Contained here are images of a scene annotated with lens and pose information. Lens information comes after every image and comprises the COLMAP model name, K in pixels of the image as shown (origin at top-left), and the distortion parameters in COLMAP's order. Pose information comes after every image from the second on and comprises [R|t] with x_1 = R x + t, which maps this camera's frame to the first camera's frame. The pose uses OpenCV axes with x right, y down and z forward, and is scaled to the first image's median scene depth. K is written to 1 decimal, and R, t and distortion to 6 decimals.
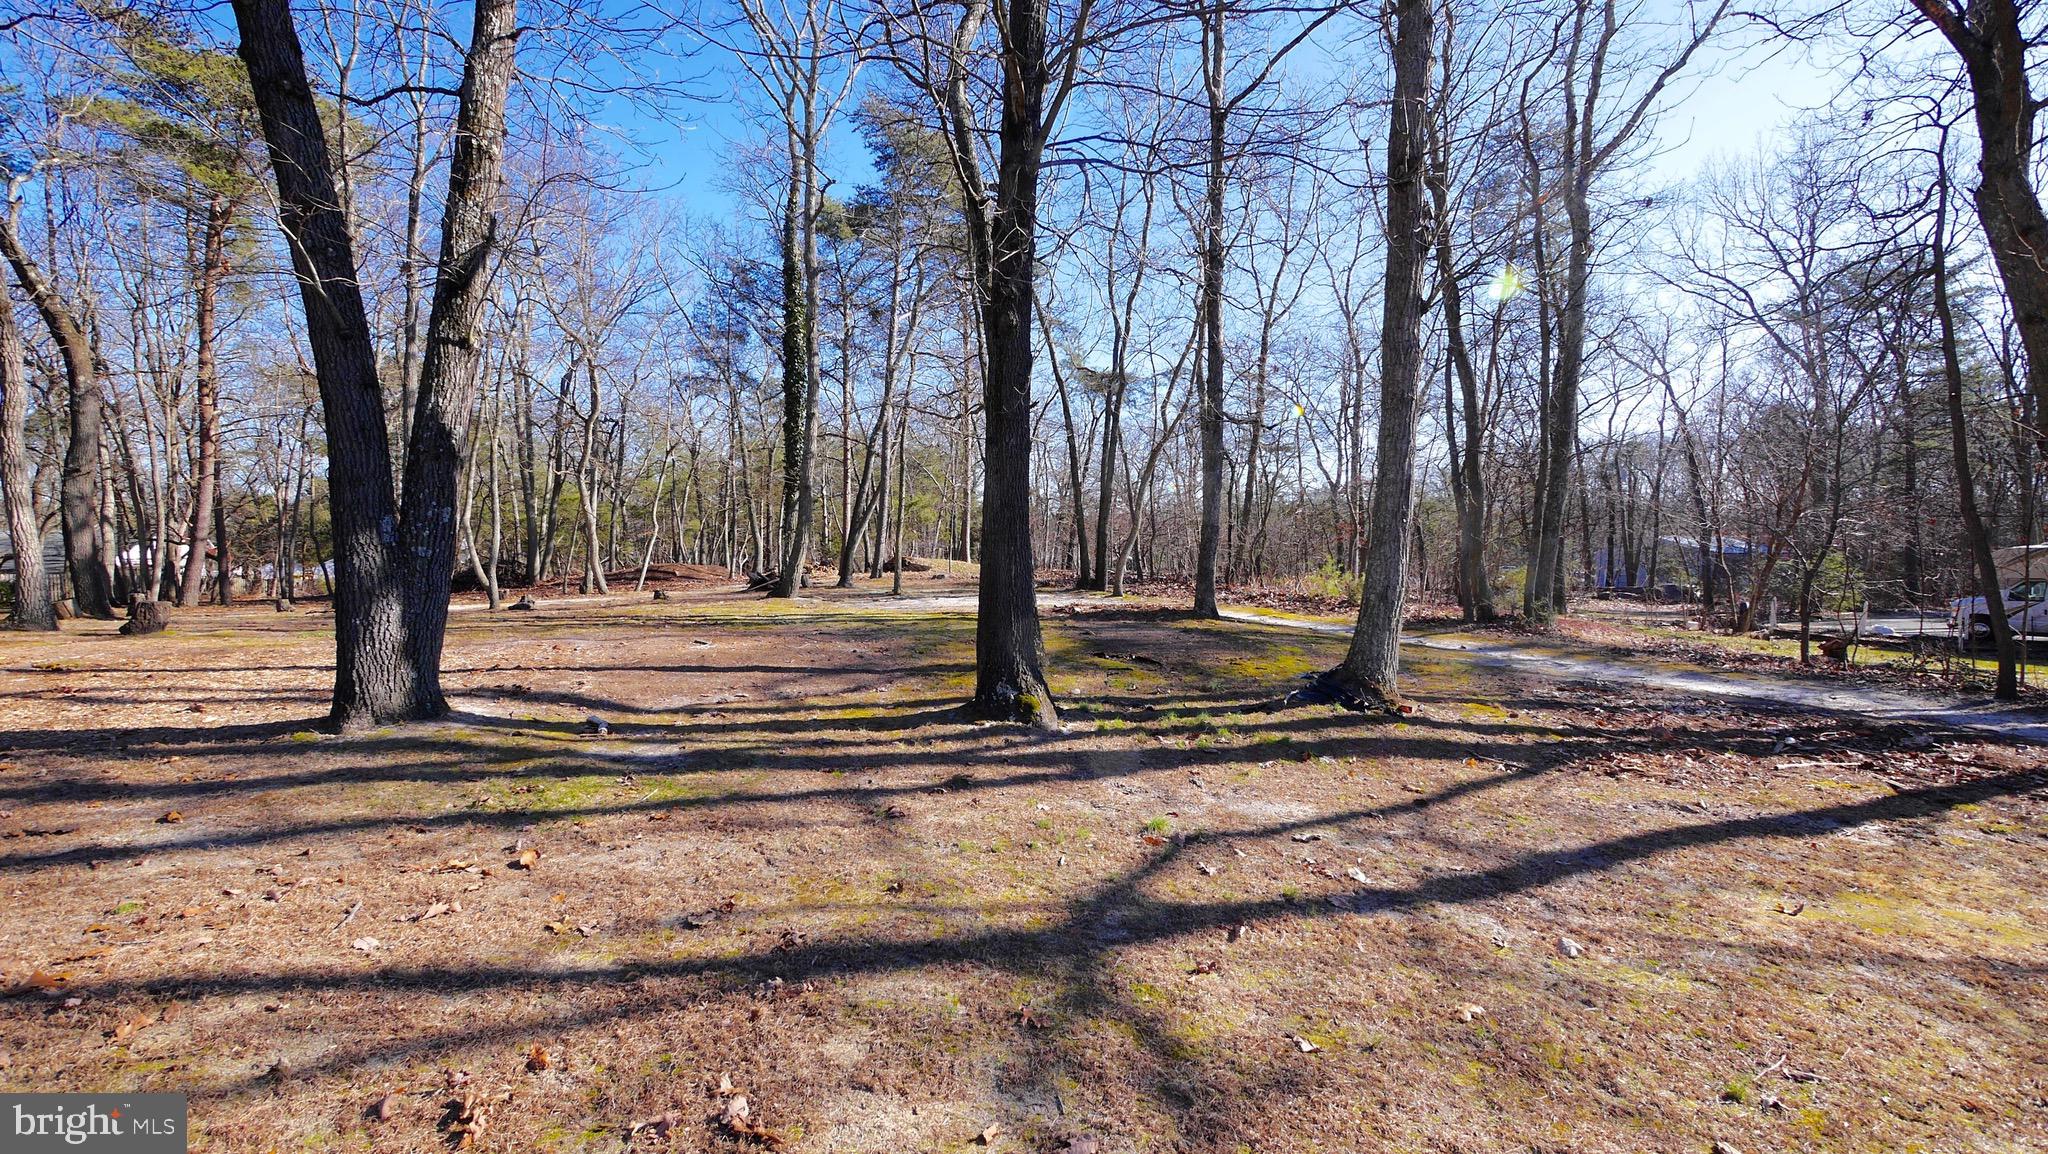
lens RADIAL K [[865.8, 0, 1024.0], [0, 865.8, 577.0], [0, 0, 1]] dist [-0.003107, -0.000140]
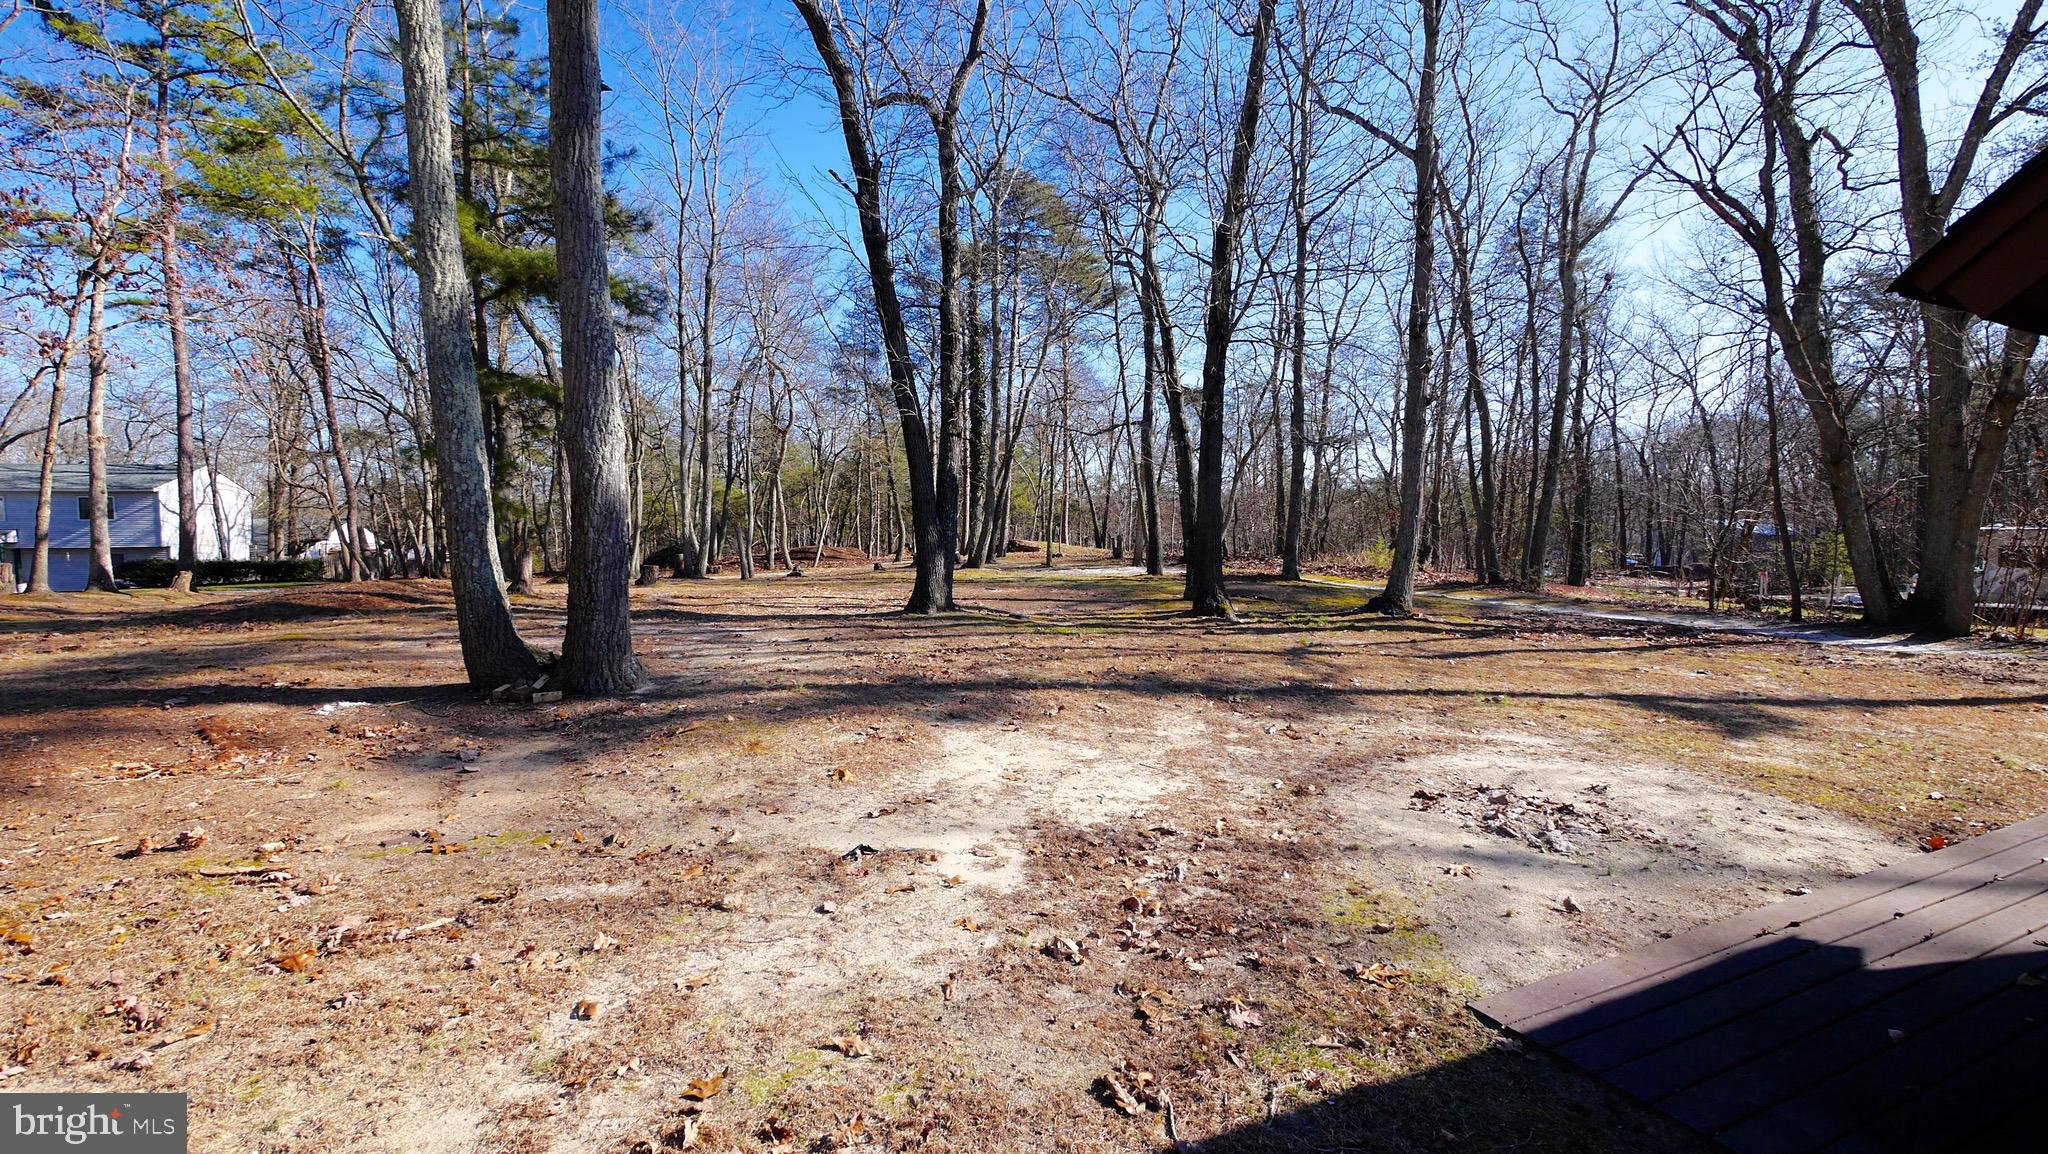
lens RADIAL K [[865.8, 0, 1024.0], [0, 865.8, 577.0], [0, 0, 1]] dist [-0.003107, -0.000140]
pose [[0.998426, 0.000546, -0.056089, -0.145464], [0.000462, 0.999839, 0.017948, 0.015449], [0.056089, -0.017946, 0.998264, -0.439260]]
